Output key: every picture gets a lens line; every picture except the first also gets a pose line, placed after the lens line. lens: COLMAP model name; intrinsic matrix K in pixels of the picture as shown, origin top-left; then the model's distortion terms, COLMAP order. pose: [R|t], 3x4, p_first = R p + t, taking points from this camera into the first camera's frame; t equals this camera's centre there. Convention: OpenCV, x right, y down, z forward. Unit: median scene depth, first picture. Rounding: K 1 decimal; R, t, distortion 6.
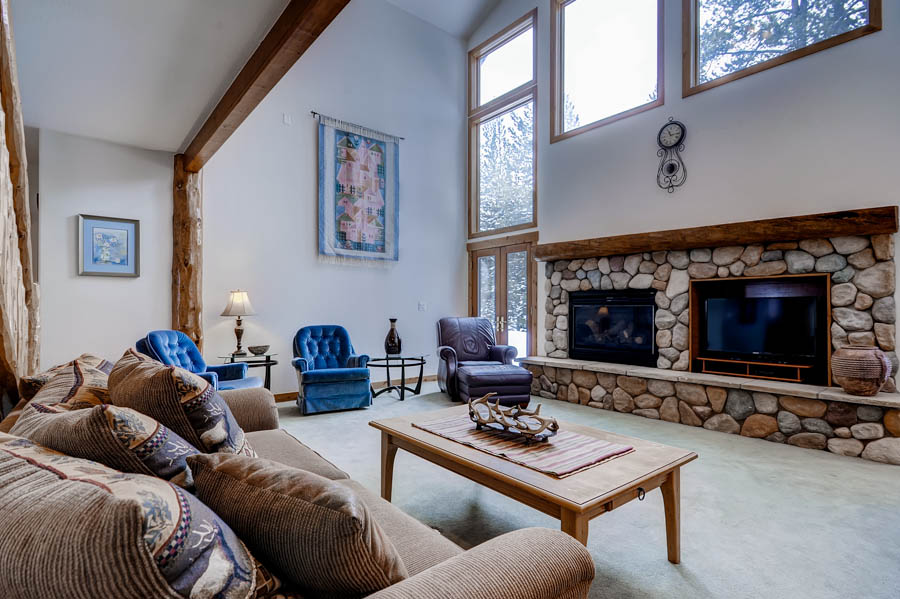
lens RADIAL K [[438.8, 0, 445.9], [0, 438.8, 303.0], [0, 0, 1]] dist [0.001641, -0.000010]
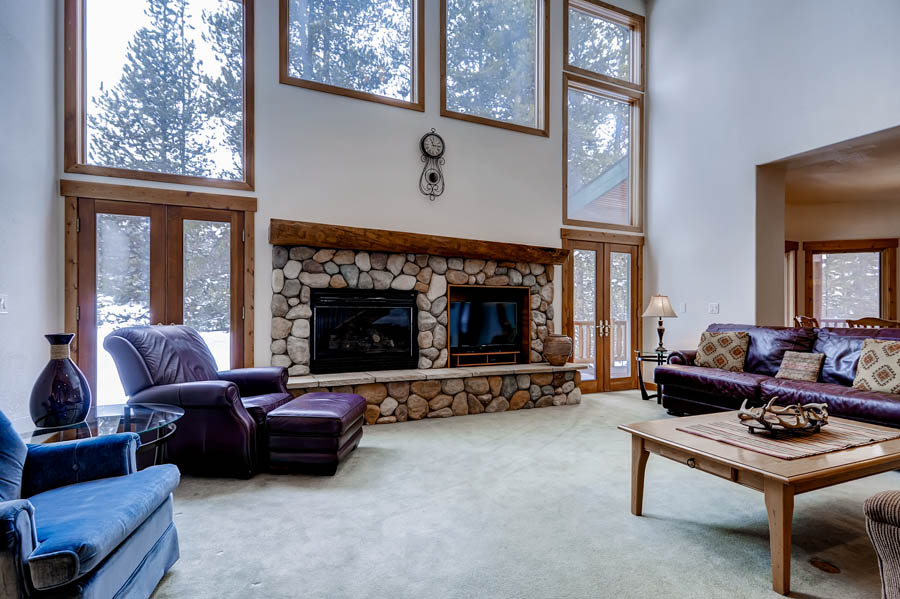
lens RADIAL K [[438.8, 0, 446.5], [0, 438.8, 309.0], [0, 0, 1]] dist [0.001641, -0.000010]
pose [[0.275274, 0.005320, 0.961351, -0.495121], [-0.016249, 0.999868, -0.000880, 0.009323], [-0.961228, -0.015379, 0.275324, 0.683766]]
